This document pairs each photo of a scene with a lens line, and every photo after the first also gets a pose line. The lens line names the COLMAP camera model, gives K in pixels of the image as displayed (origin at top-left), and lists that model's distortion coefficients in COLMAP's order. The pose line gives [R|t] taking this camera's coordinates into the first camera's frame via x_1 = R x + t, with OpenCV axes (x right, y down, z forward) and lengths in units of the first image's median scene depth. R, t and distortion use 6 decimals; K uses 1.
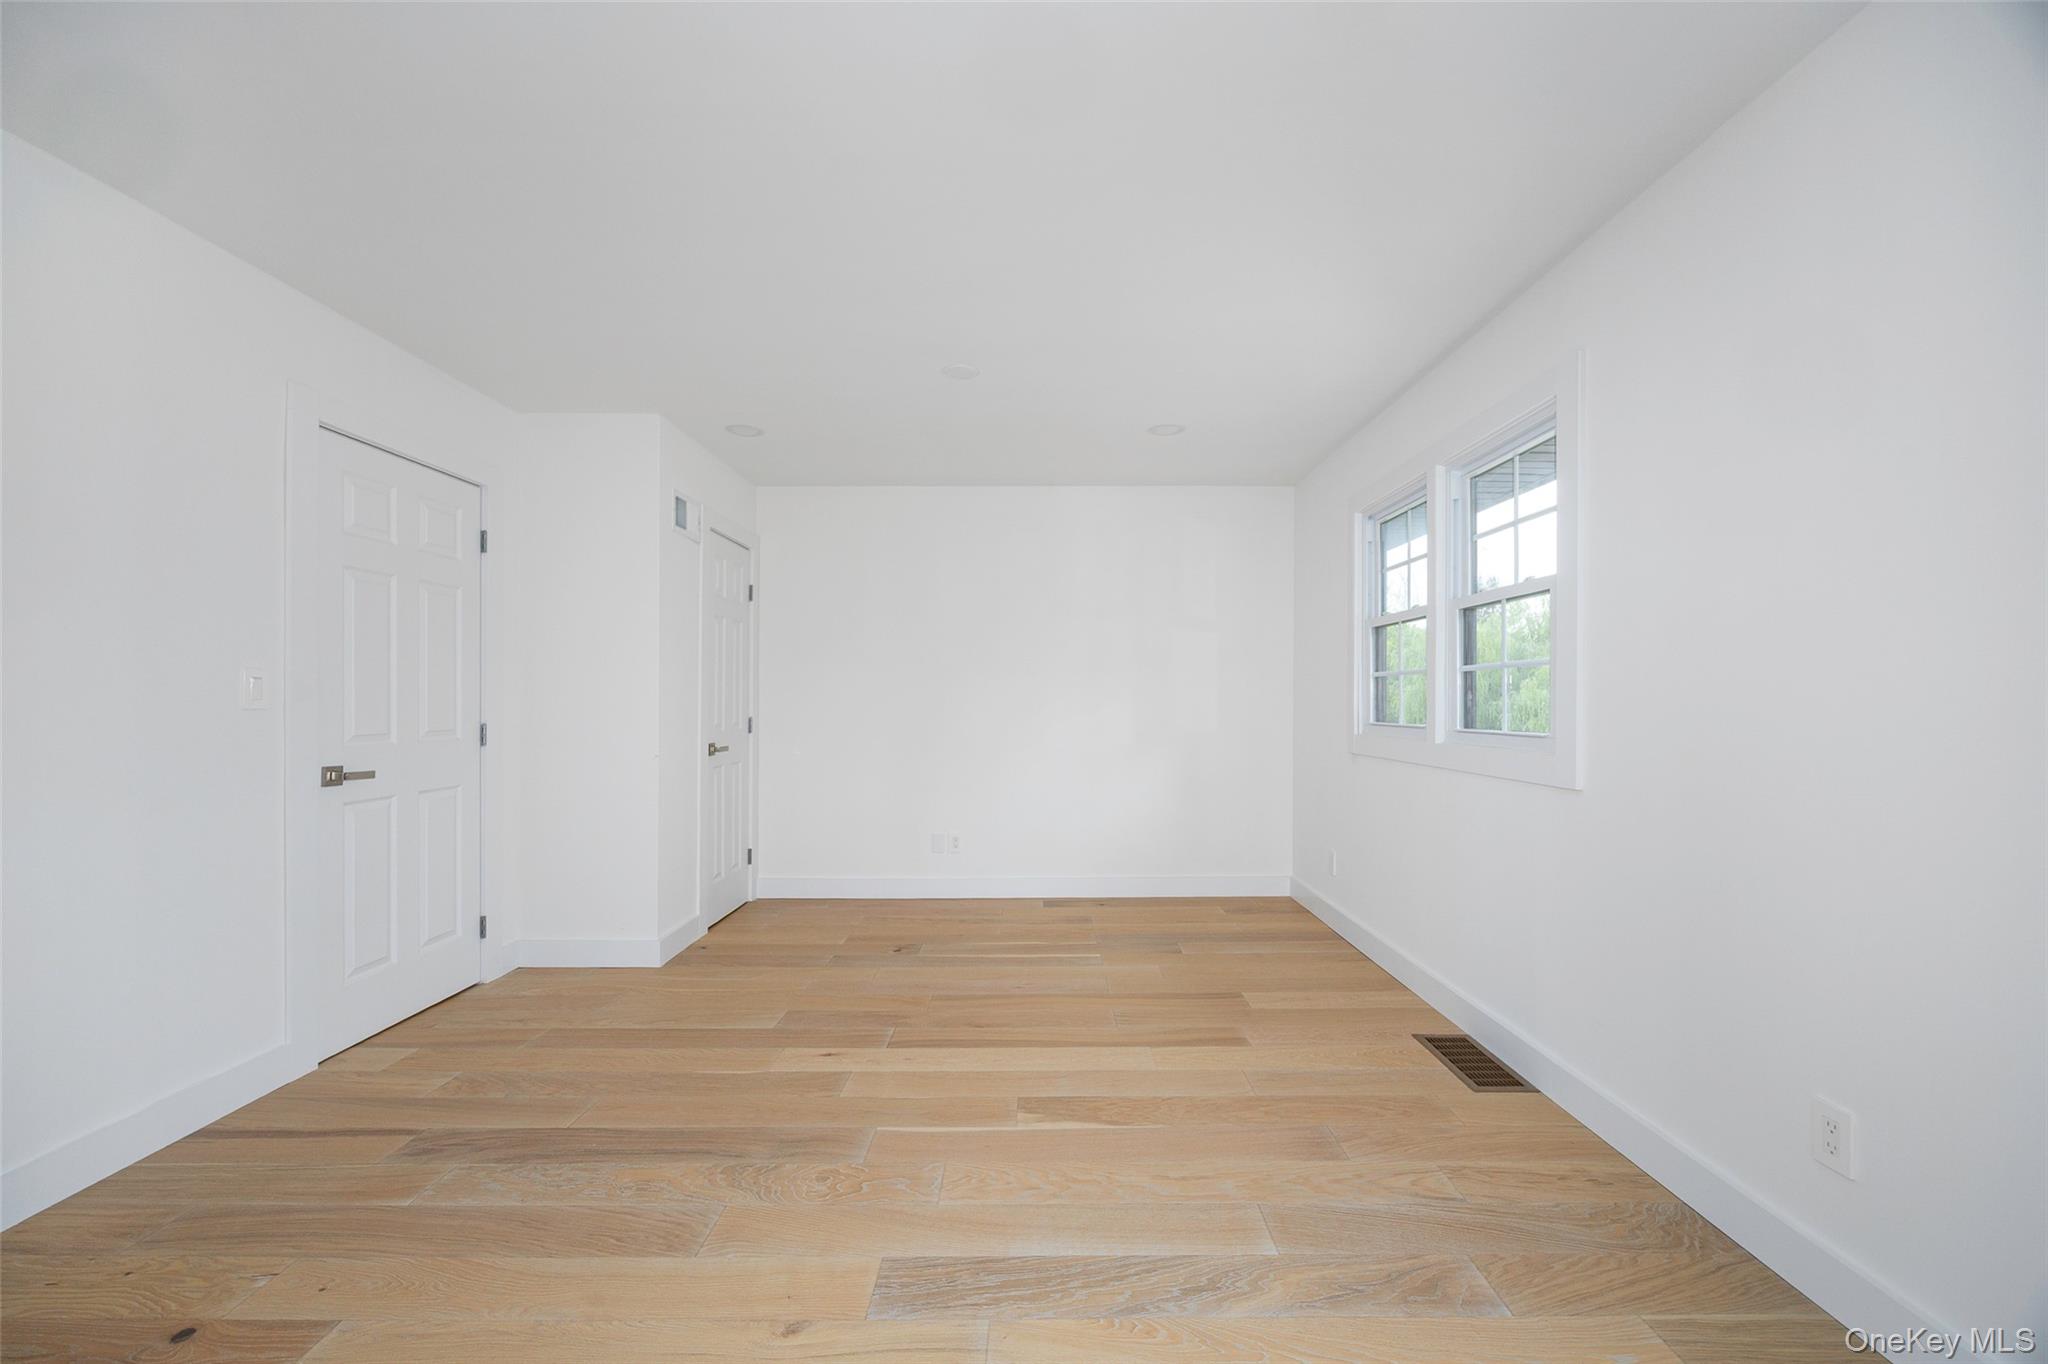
lens RADIAL K [[797.7, 0, 1027.6], [0, 797.7, 690.0], [0, 0, 1]] dist [0.001354, 0.000695]
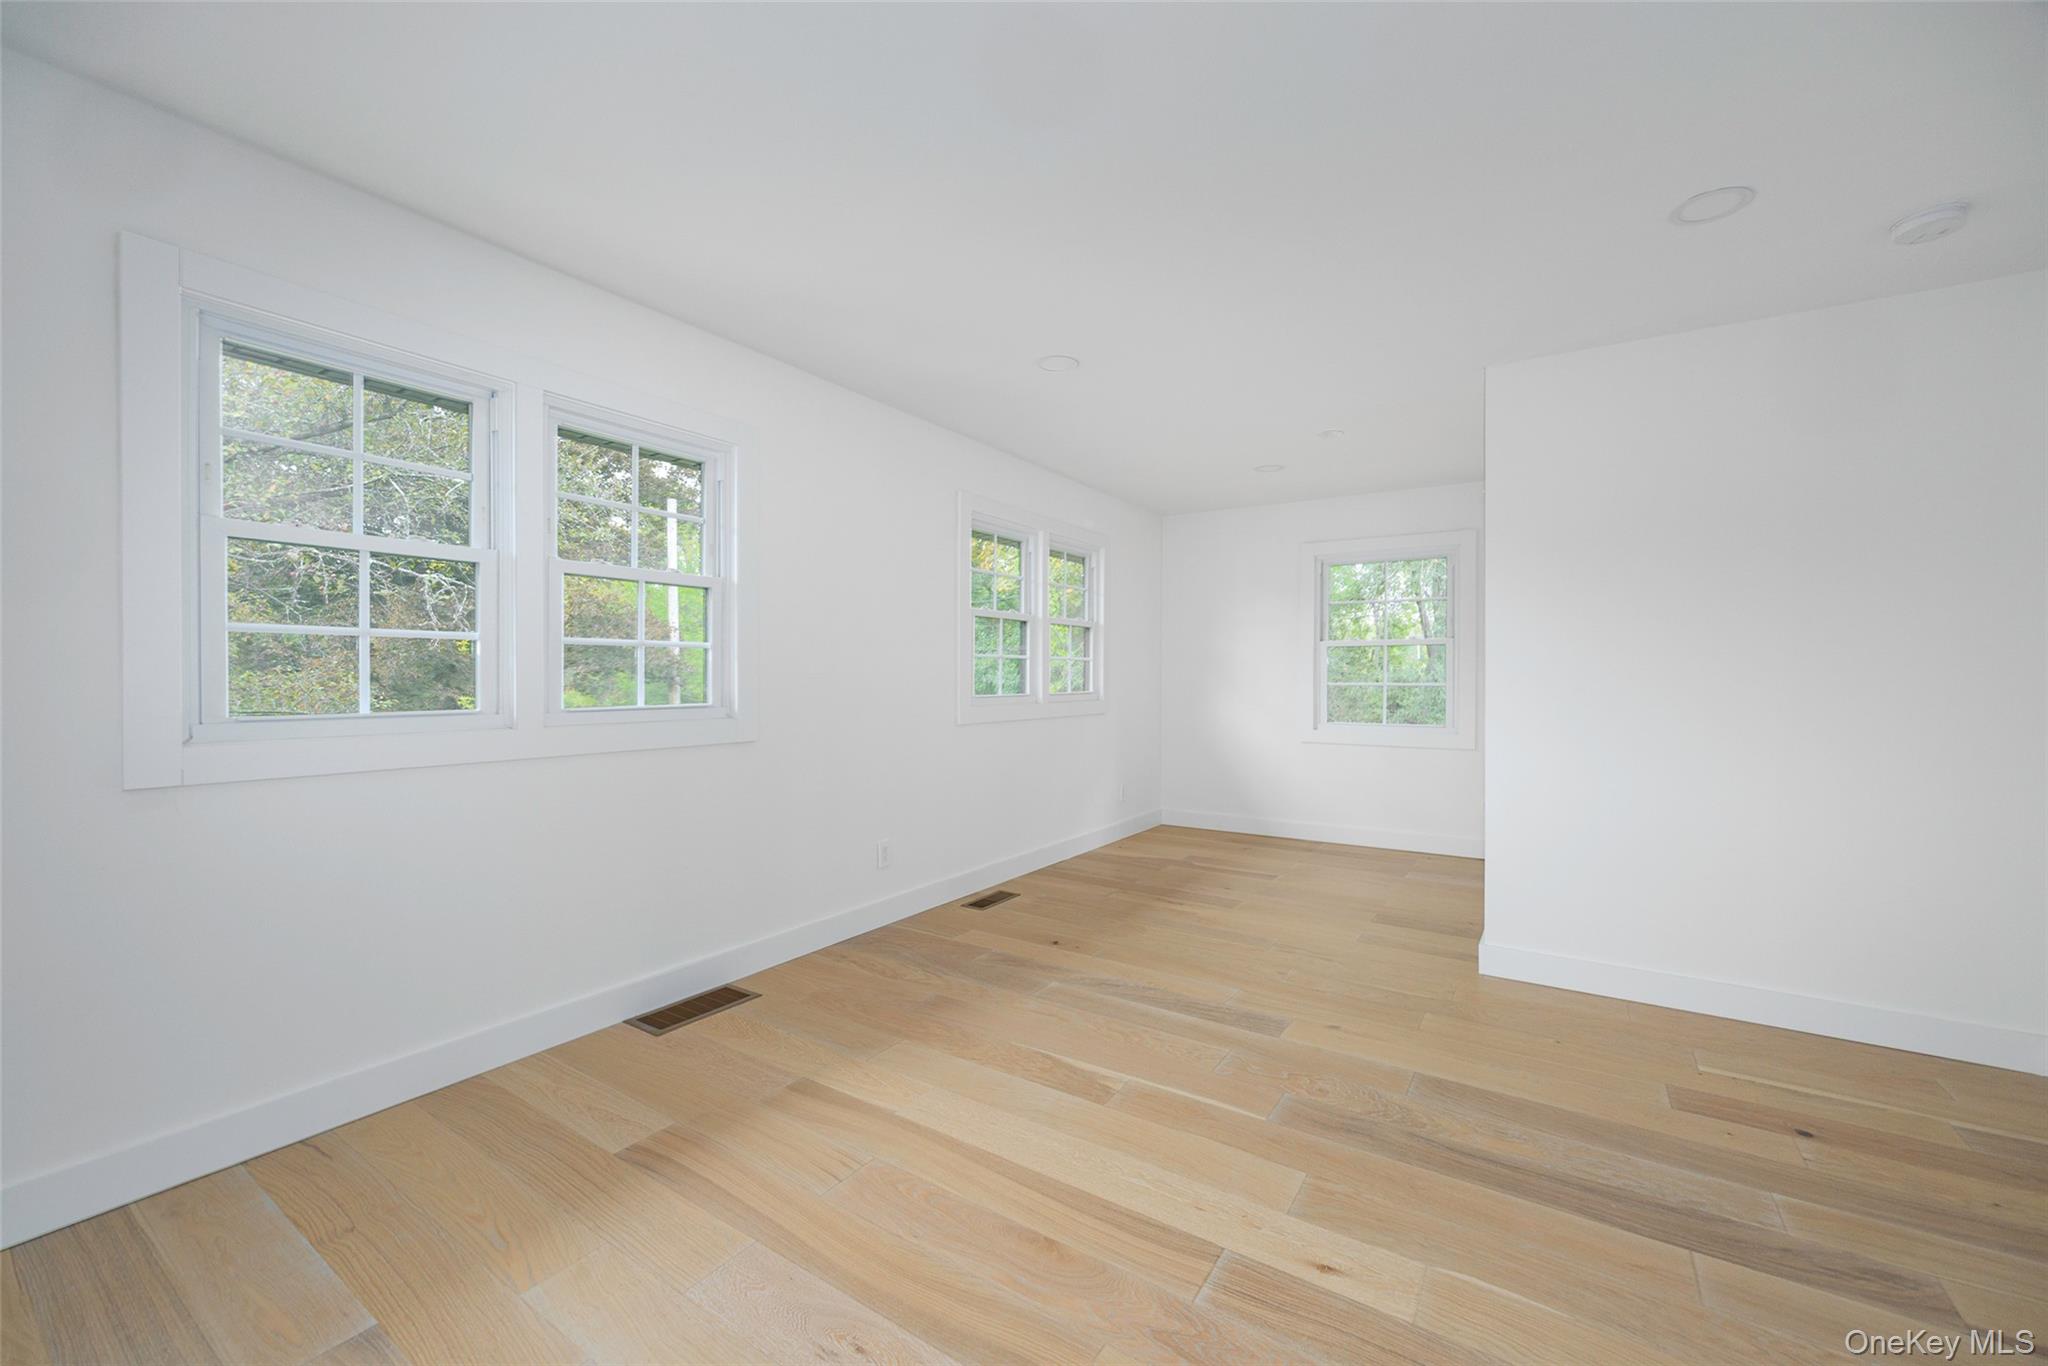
lens RADIAL K [[797.7, 0, 1022.1], [0, 797.7, 682.2], [0, 0, 1]] dist [0.001354, 0.000695]
pose [[-0.835953, -0.003233, 0.548791, -0.484873], [-0.007731, 0.999953, -0.005885, 0.038957], [-0.548746, -0.009162, -0.835939, 2.039313]]
